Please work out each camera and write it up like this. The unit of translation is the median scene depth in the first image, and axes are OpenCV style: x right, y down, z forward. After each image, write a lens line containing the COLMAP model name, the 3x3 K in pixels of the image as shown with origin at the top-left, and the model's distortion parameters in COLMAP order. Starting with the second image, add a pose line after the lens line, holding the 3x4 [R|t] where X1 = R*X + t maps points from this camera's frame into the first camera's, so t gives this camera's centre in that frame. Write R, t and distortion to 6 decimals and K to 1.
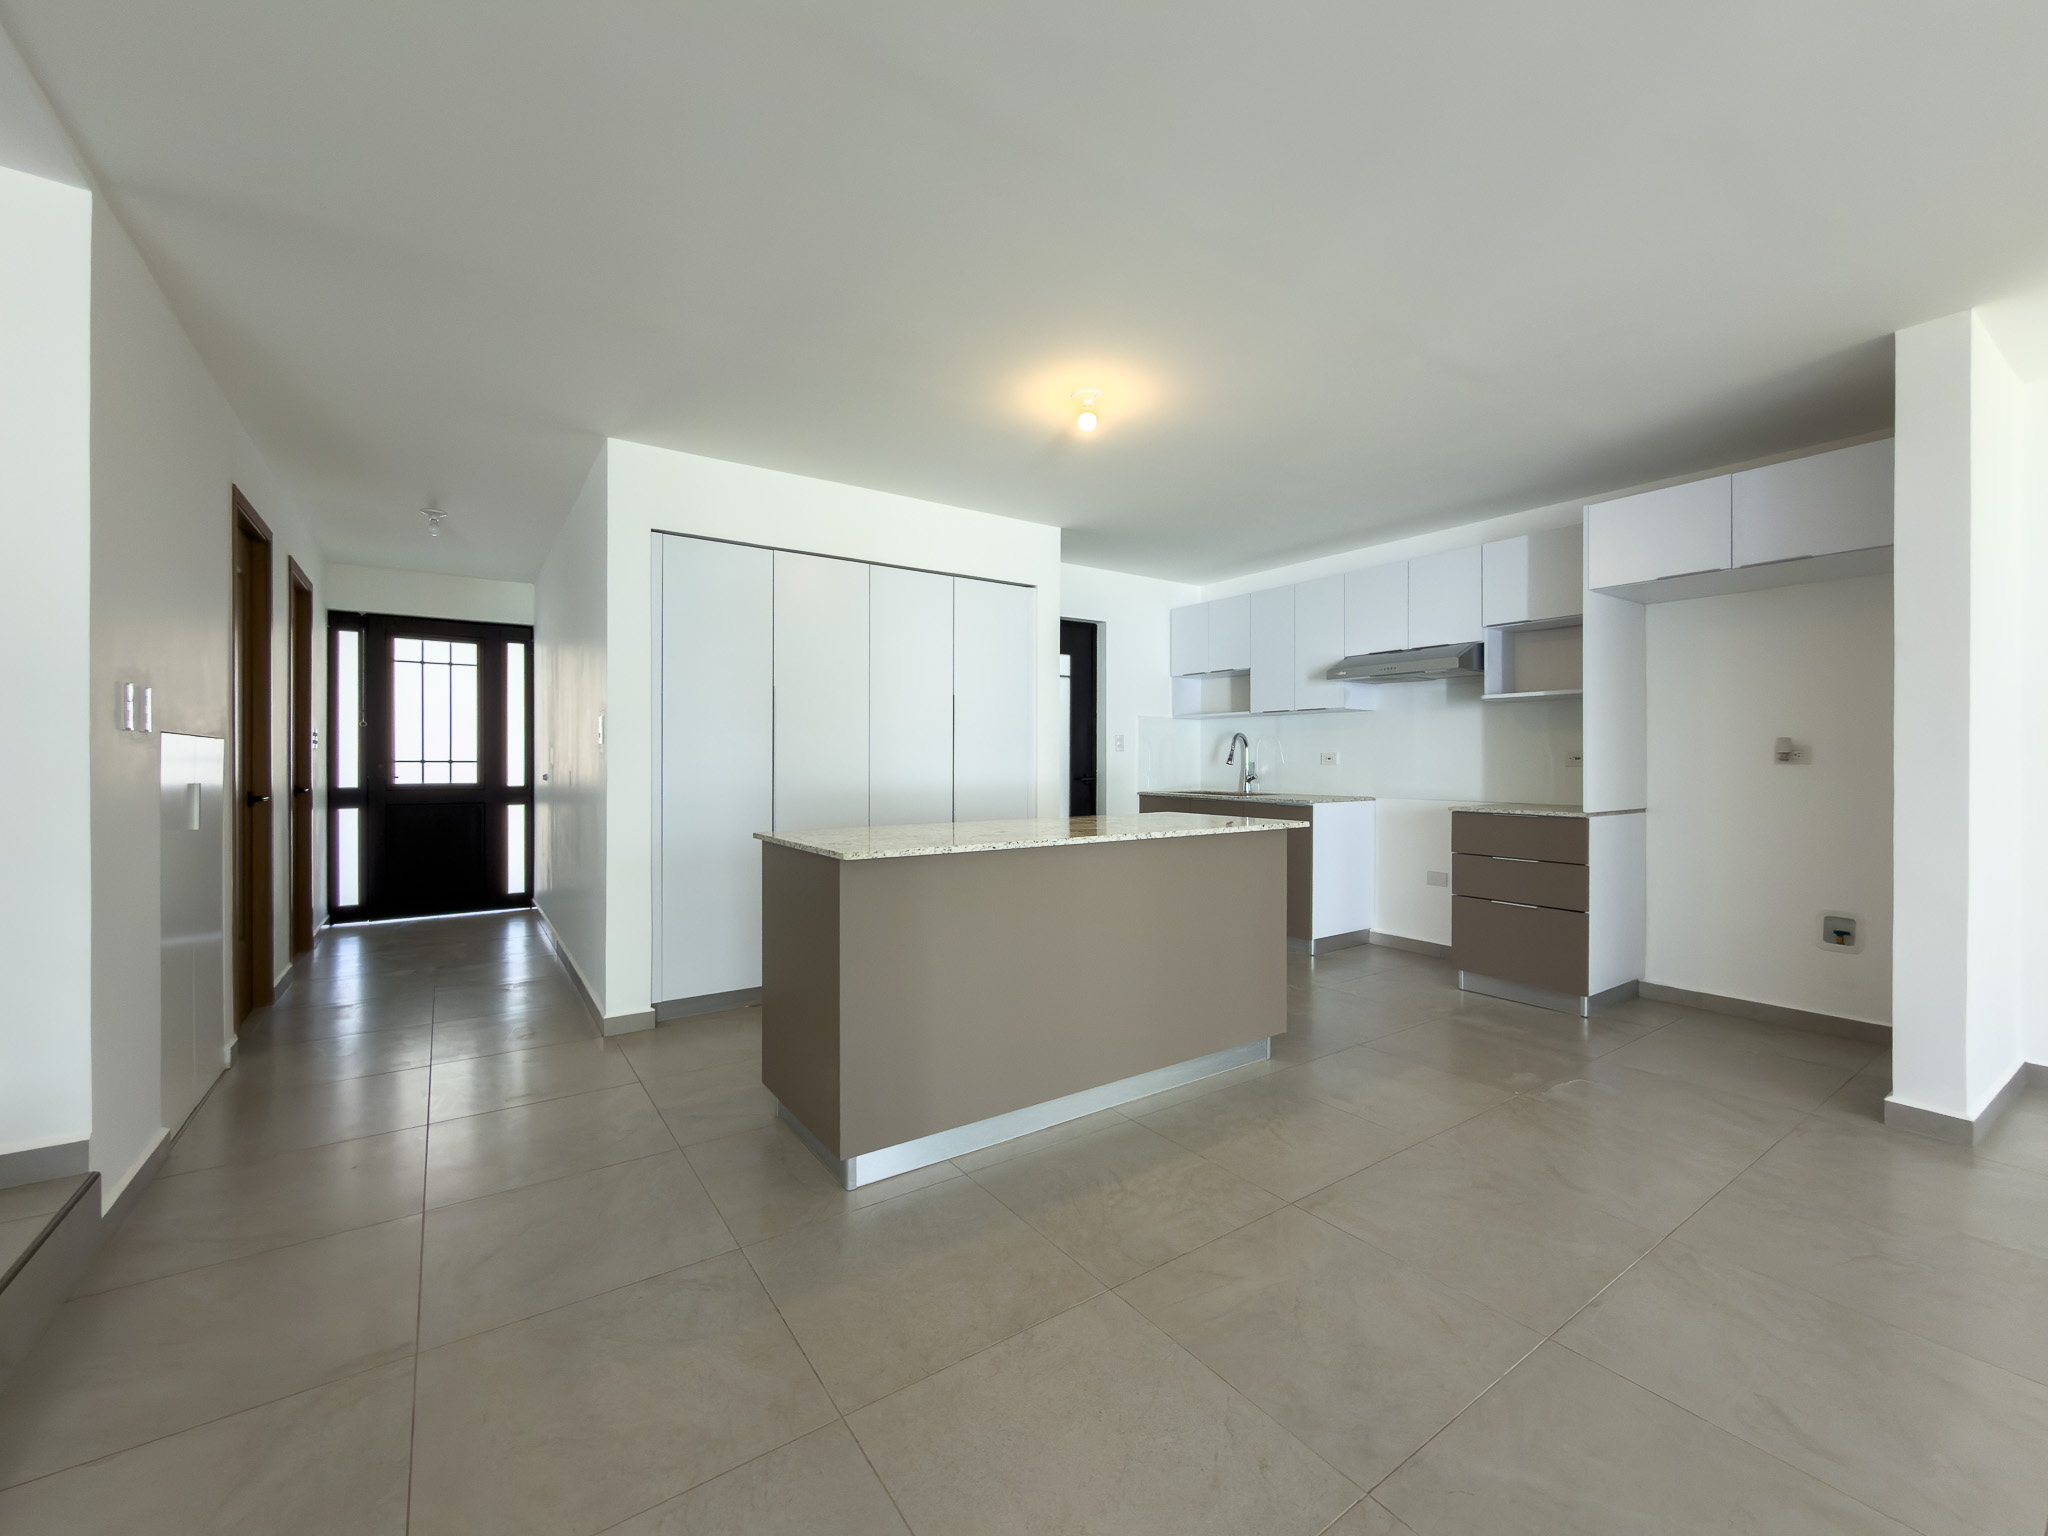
lens RADIAL K [[830.0, 0, 1025.9], [0, 830.0, 770.8], [0, 0, 1]] dist [-0.003320, 0.000990]
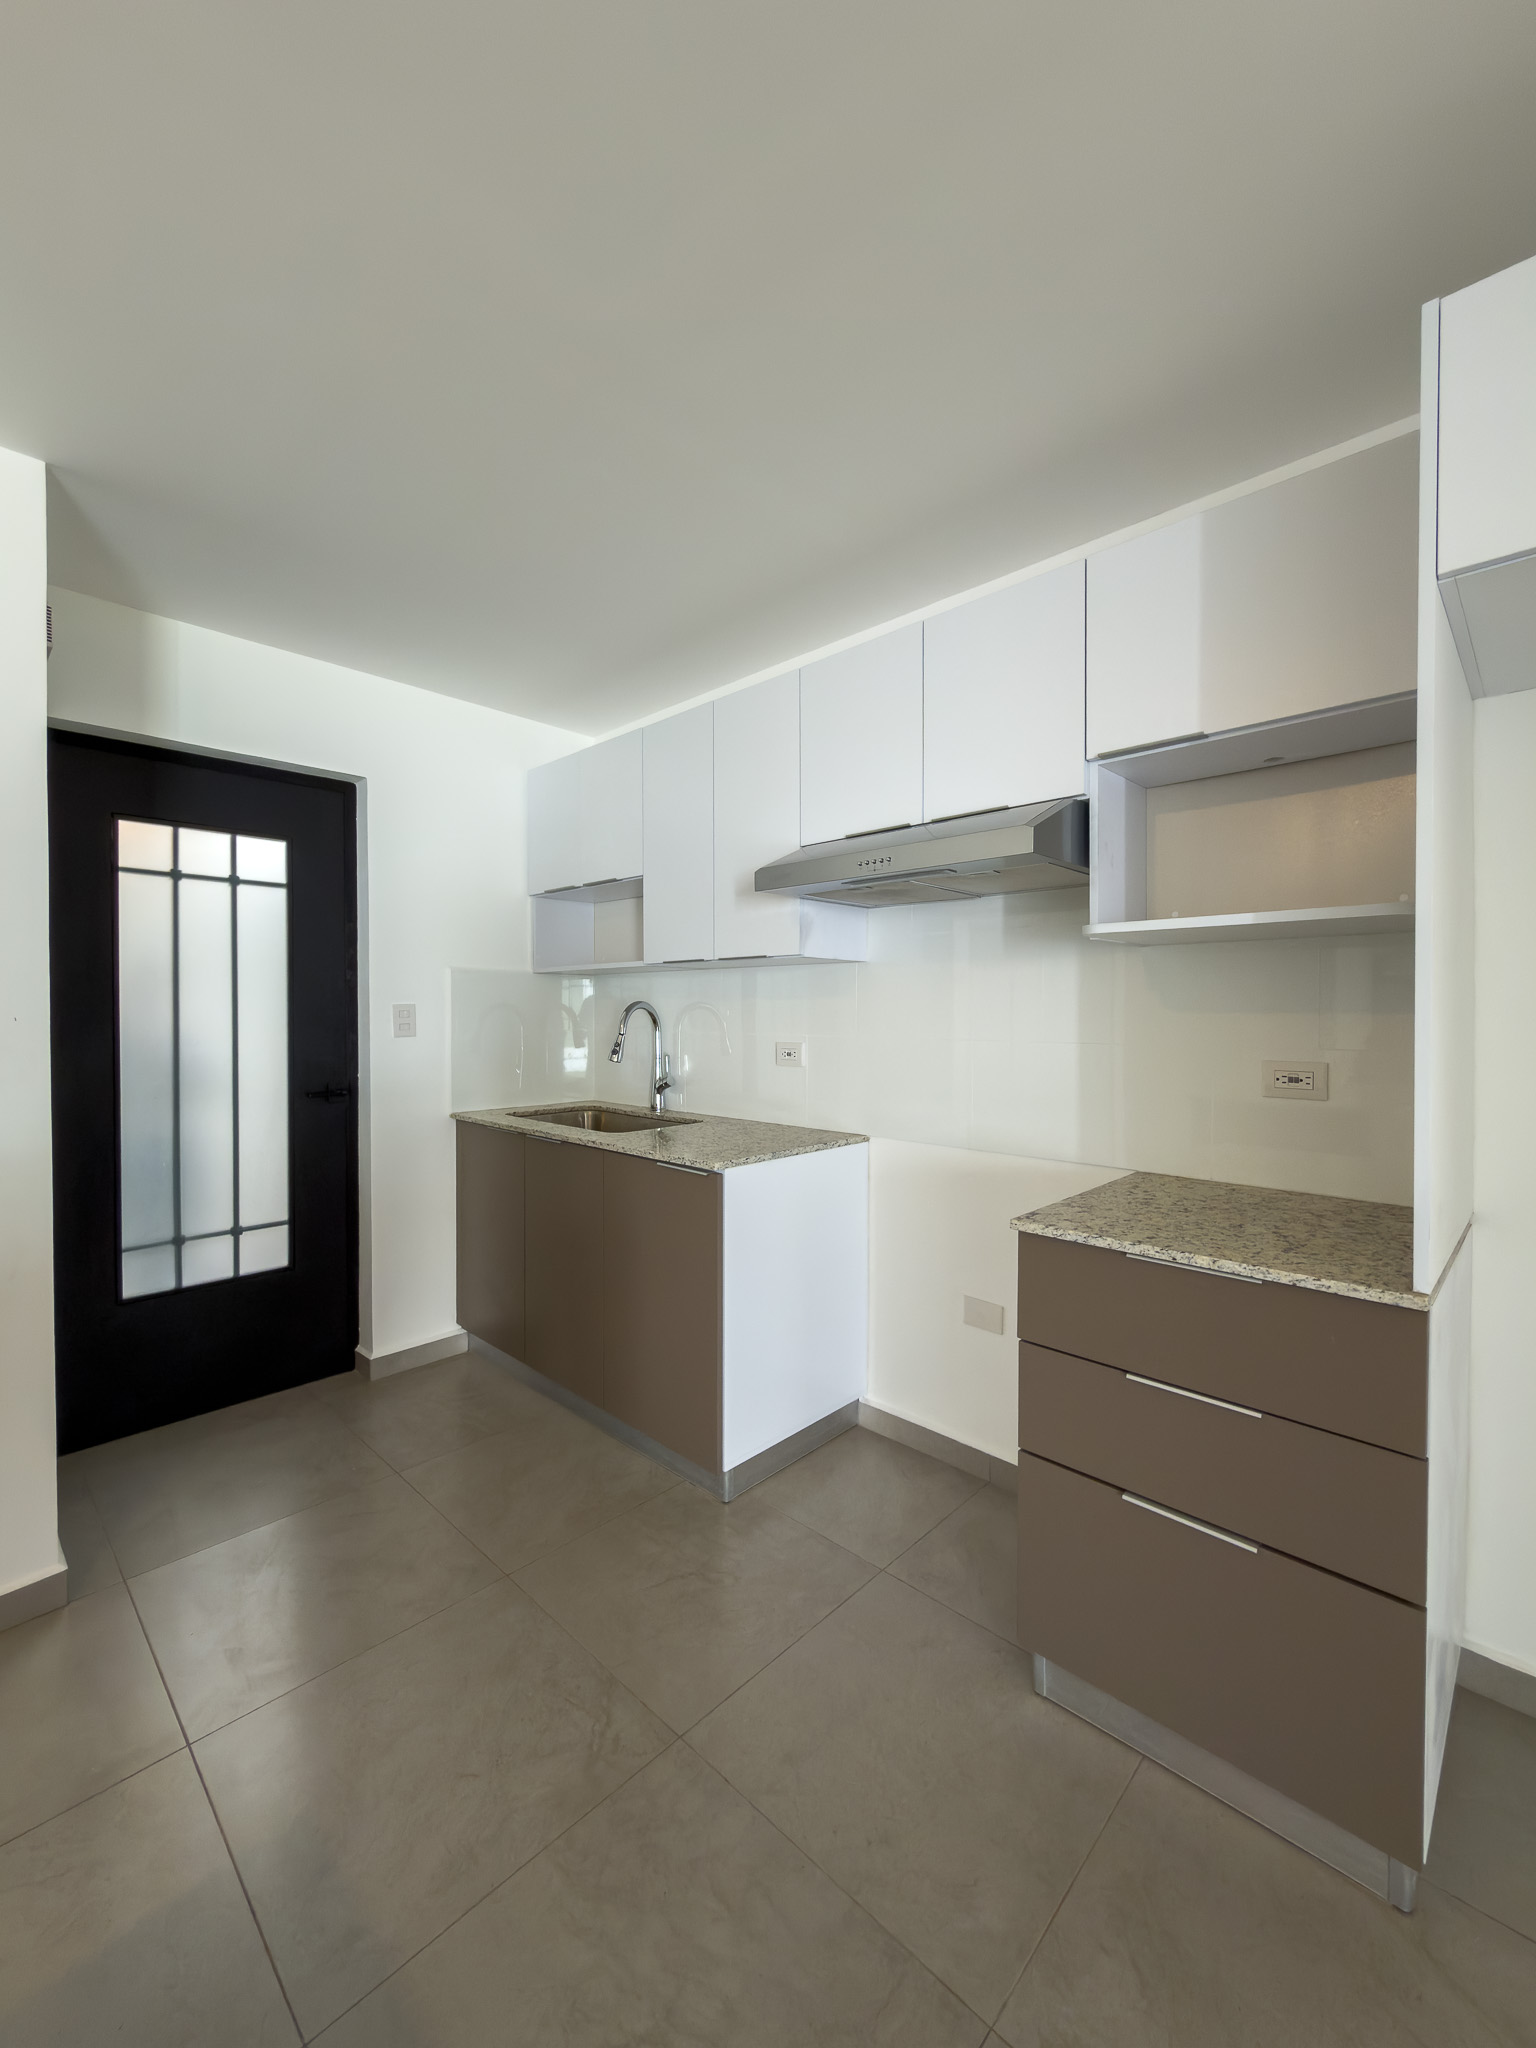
lens RADIAL K [[830.0, 0, 767.2], [0, 830.0, 1021.3], [0, 0, 1]] dist [-0.003320, 0.000990]
pose [[0.979287, -0.002154, 0.202465, 0.319102], [0.002118, 0.999998, 0.000392, -0.045491], [-0.202466, 0.000045, 0.979289, 0.642829]]
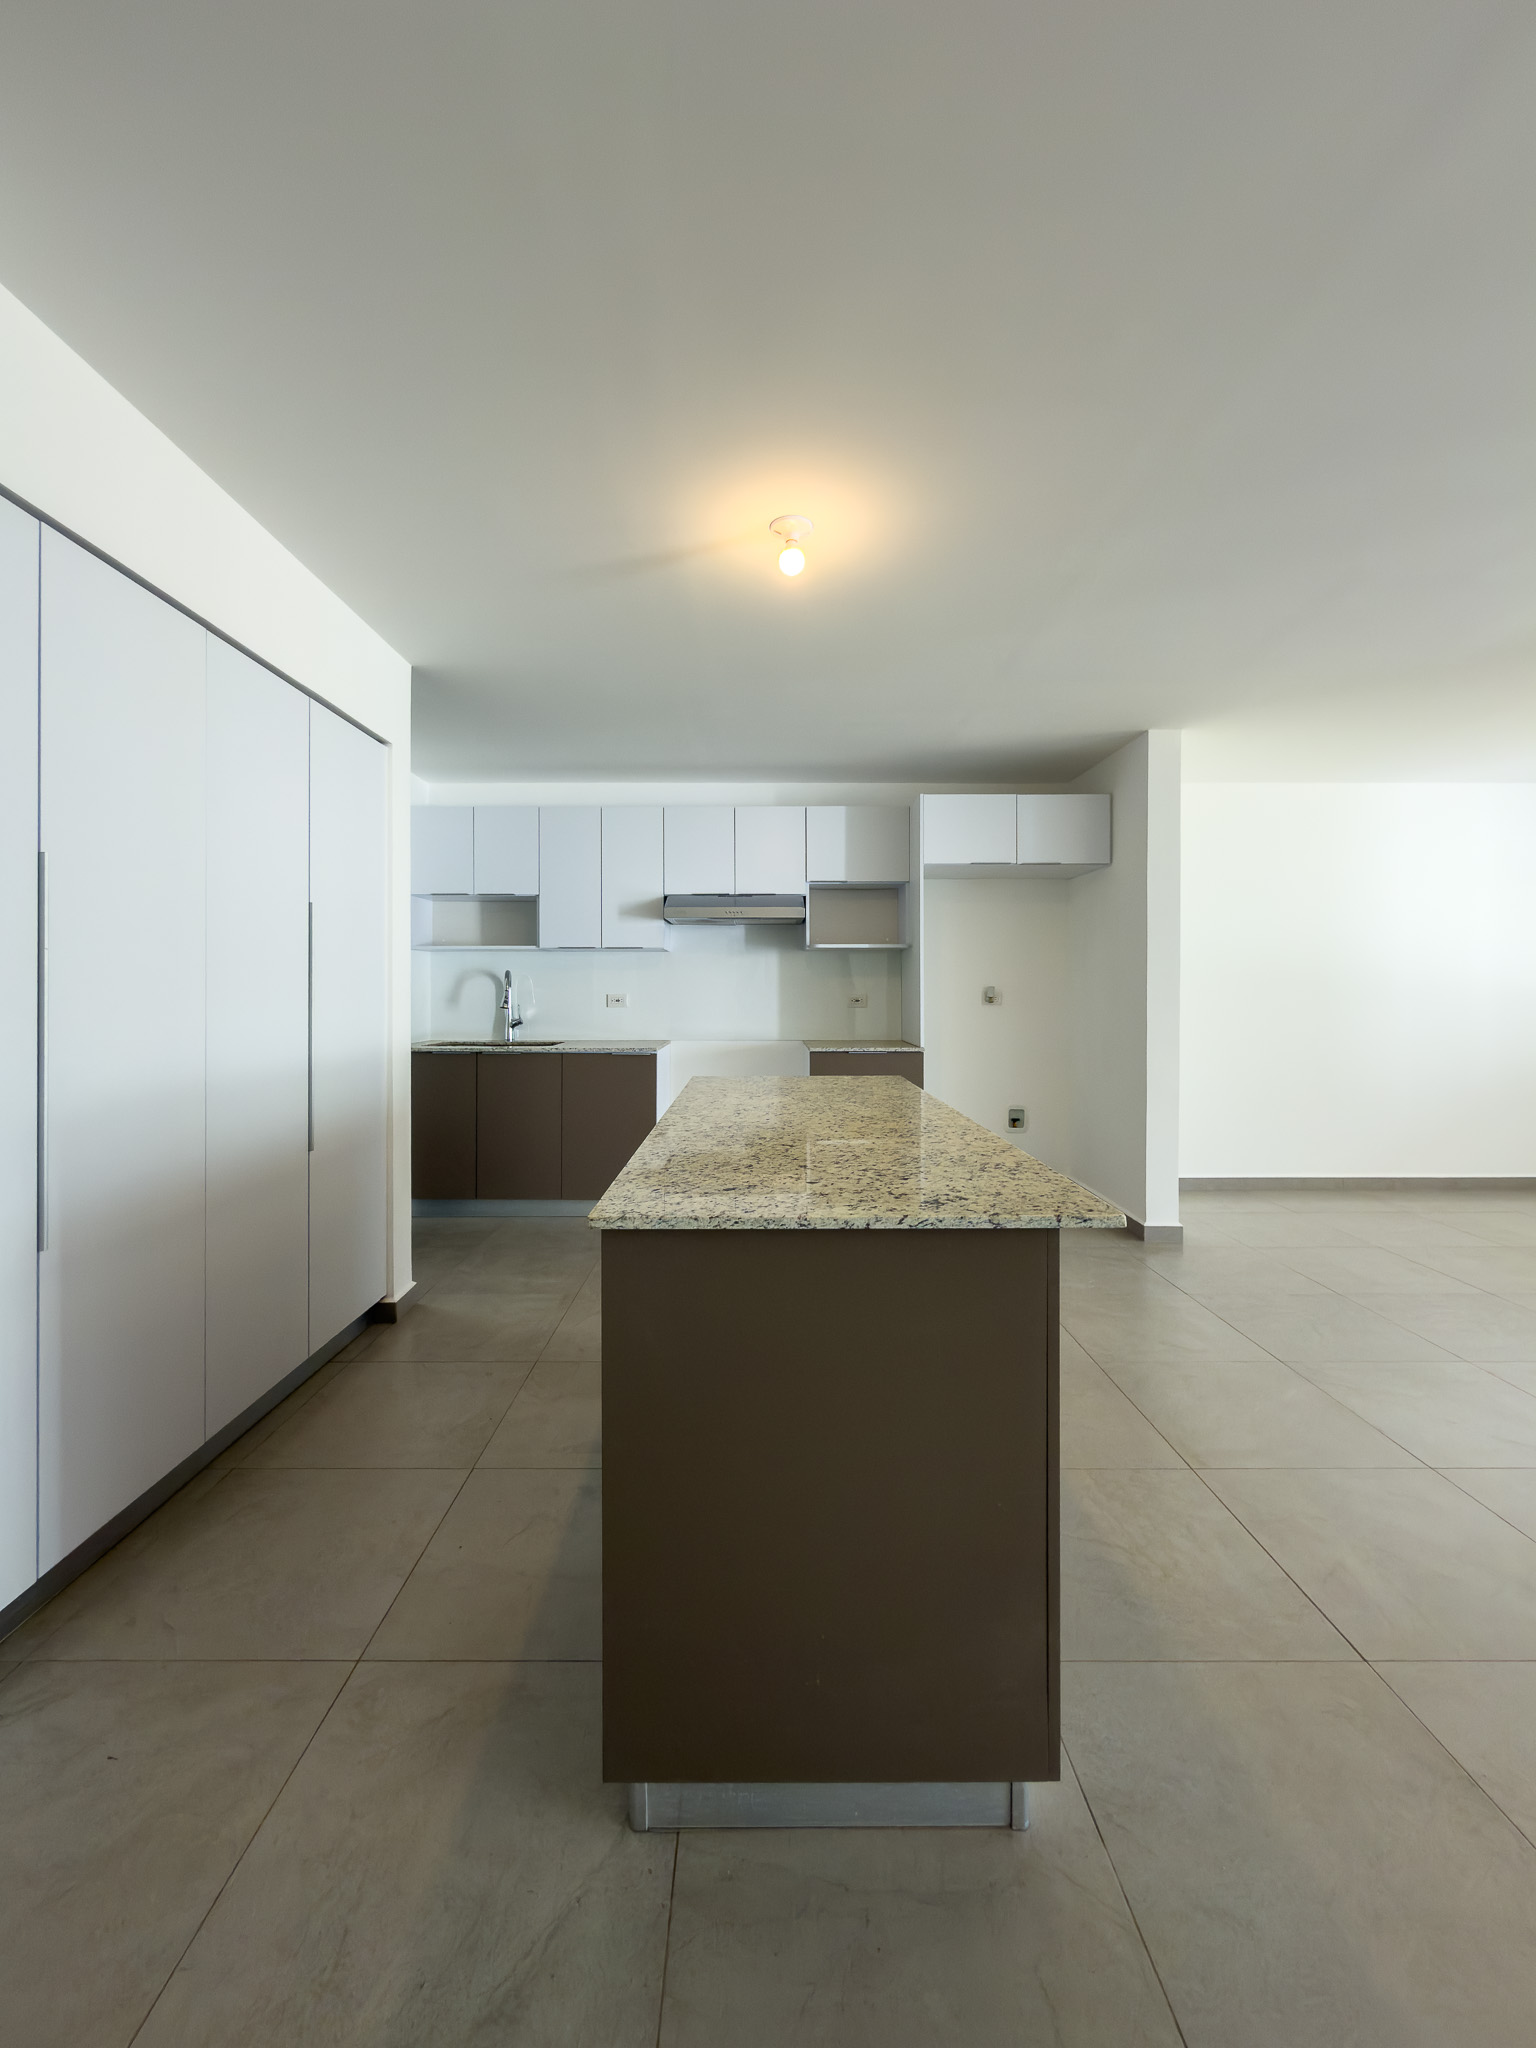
lens RADIAL K [[830.0, 0, 753.6], [0, 830.0, 998.3], [0, 0, 1]] dist [-0.003320, 0.000990]
pose [[0.576156, -0.009567, 0.817284, -0.396280], [0.011352, 0.999929, 0.003703, -0.023997], [-0.817261, 0.007144, 0.576223, 0.433575]]
